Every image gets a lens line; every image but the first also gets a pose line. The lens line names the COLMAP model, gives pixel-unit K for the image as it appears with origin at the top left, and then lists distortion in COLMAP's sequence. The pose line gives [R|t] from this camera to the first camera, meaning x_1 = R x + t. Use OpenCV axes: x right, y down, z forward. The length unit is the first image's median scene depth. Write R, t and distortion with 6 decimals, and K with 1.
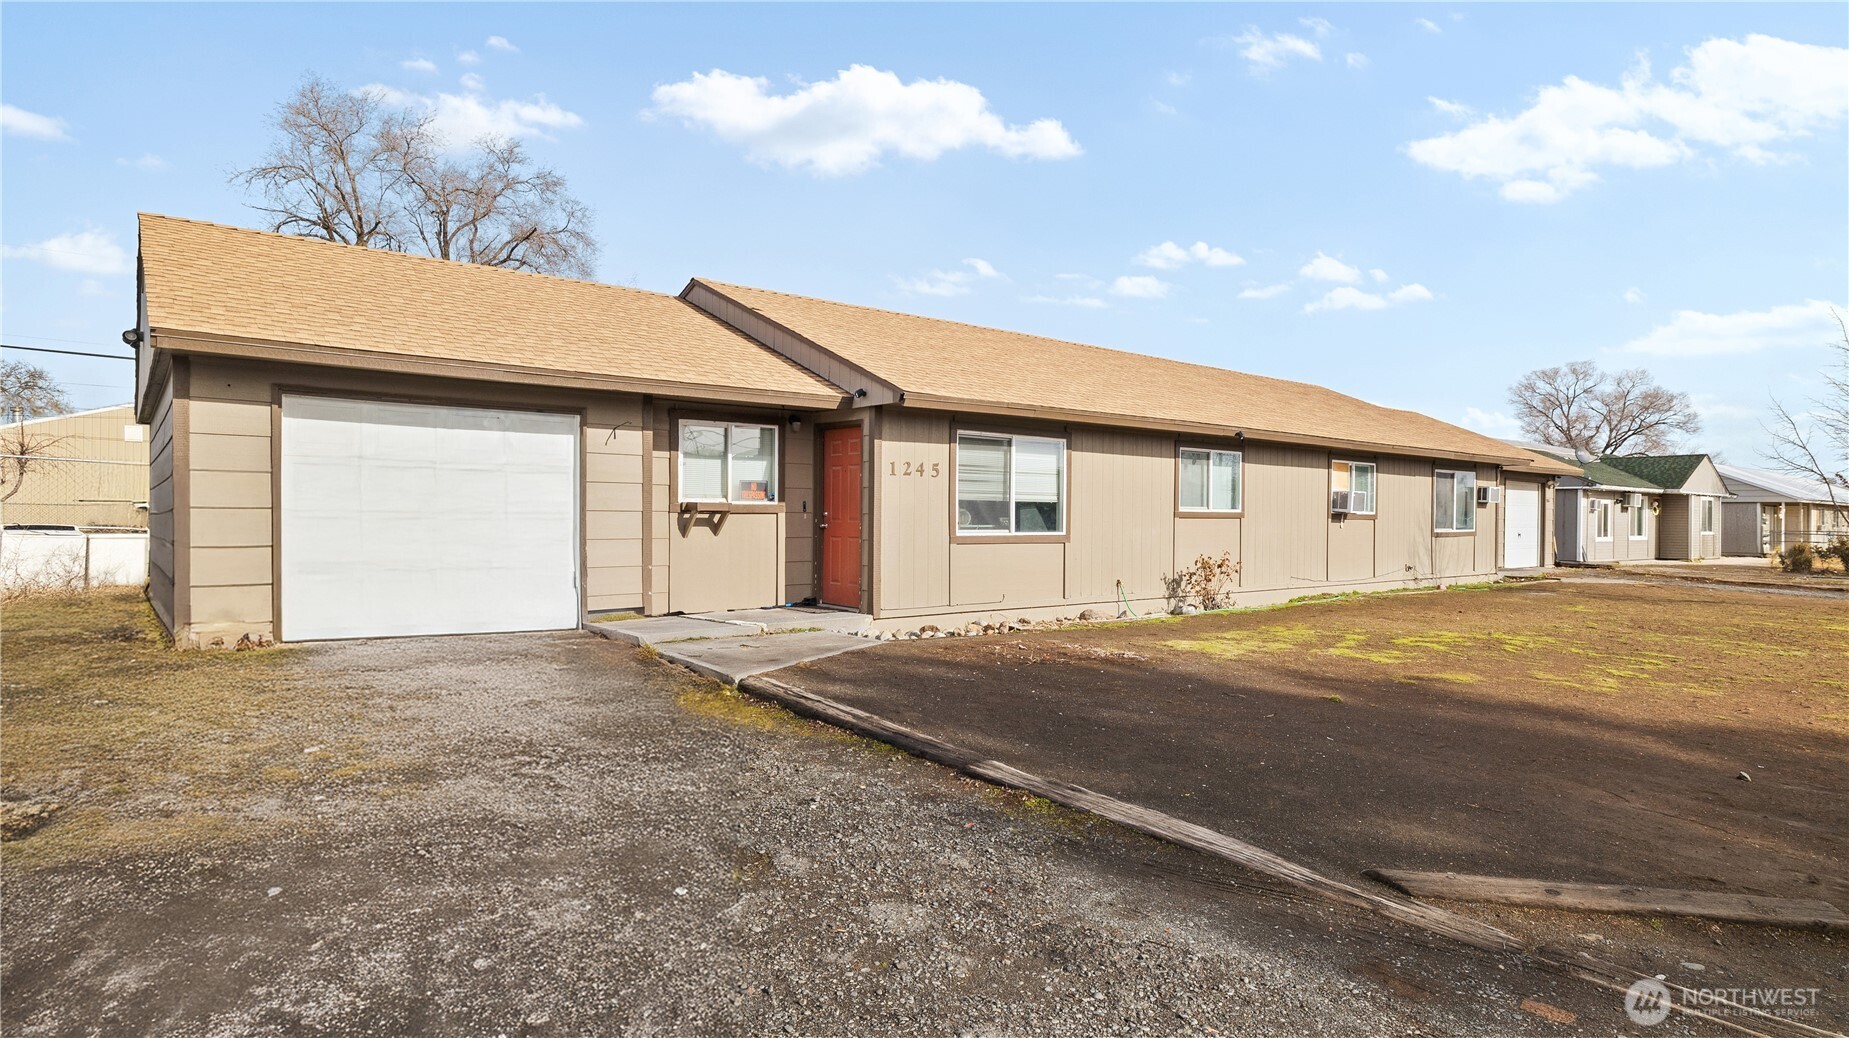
lens RADIAL K [[988.2, 0, 924.5], [0, 988.2, 519.0], [0, 0, 1]] dist [-0.000190, -0.000455]
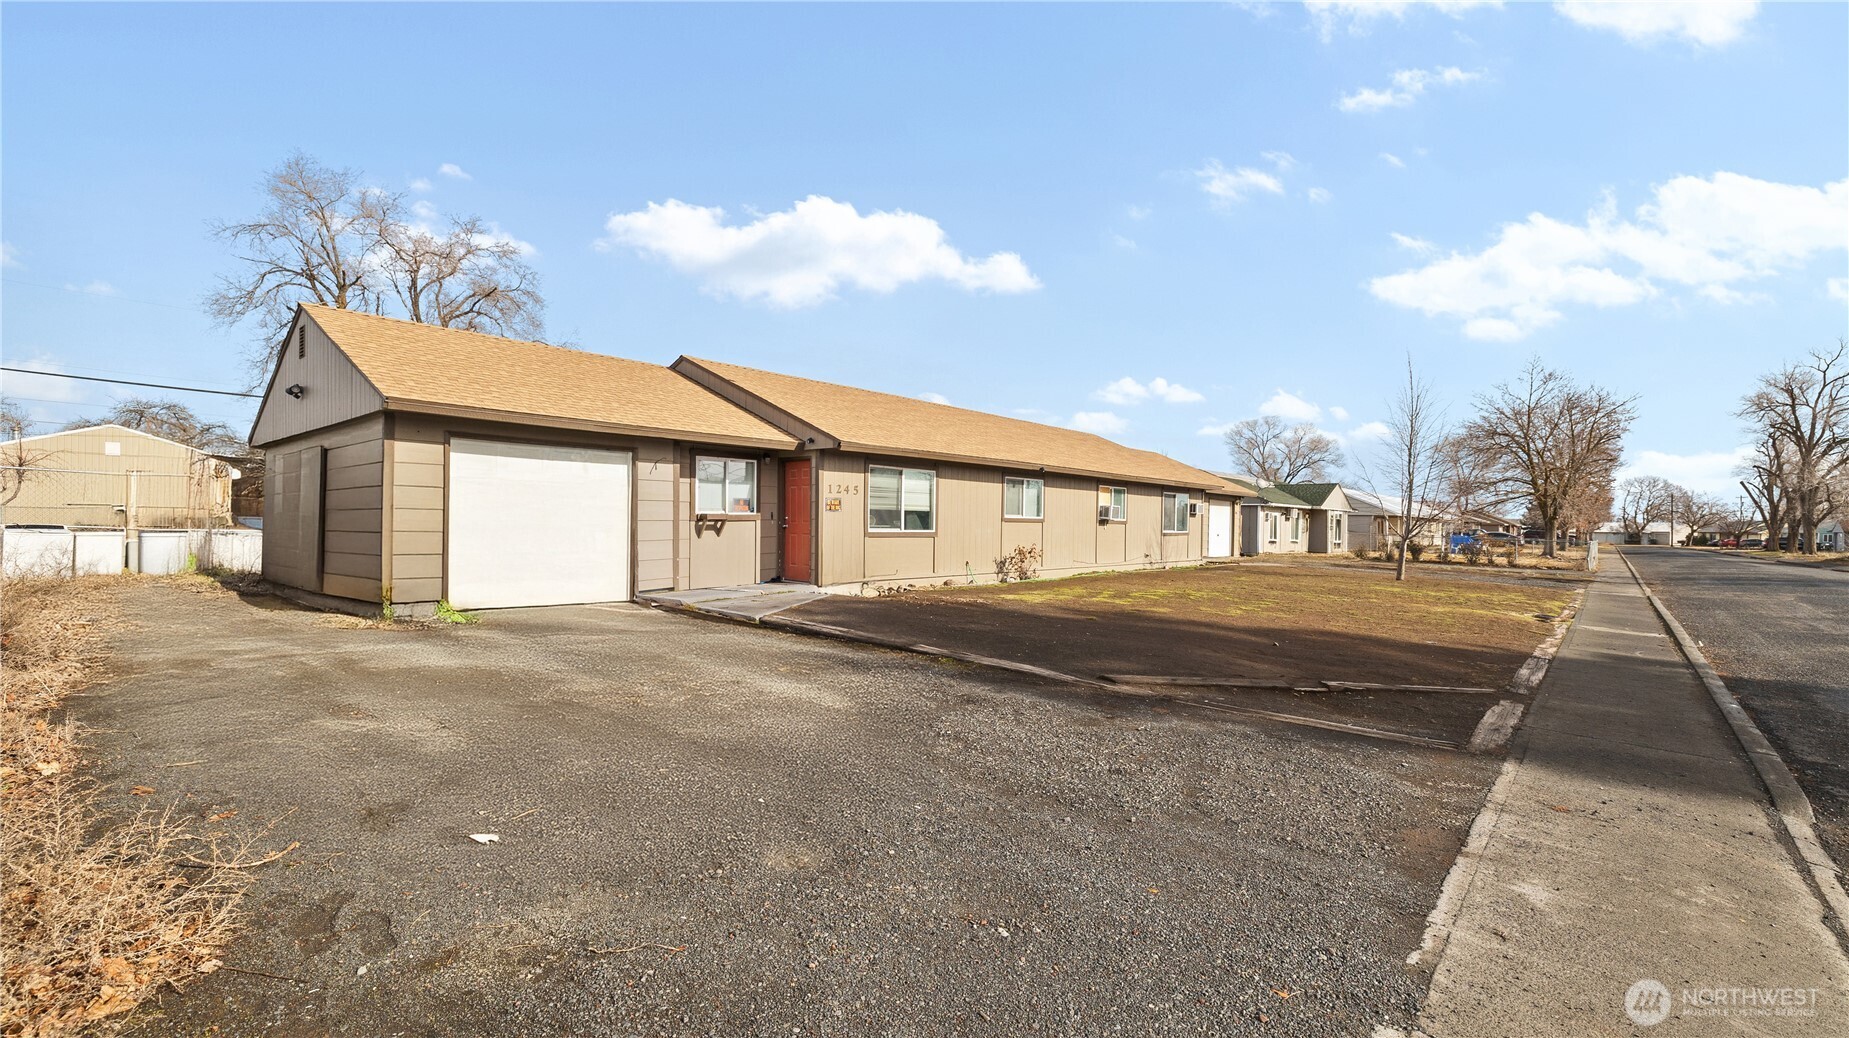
lens RADIAL K [[756.9, 0, 924.5], [0, 756.9, 519.0], [0, 0, 1]] dist [0.000185, -0.000002]
pose [[0.987707, 0.006486, 0.156181, -0.055426], [-0.005429, 0.999959, -0.007193, 0.003754], [-0.156221, 0.006257, 0.987702, -0.164986]]
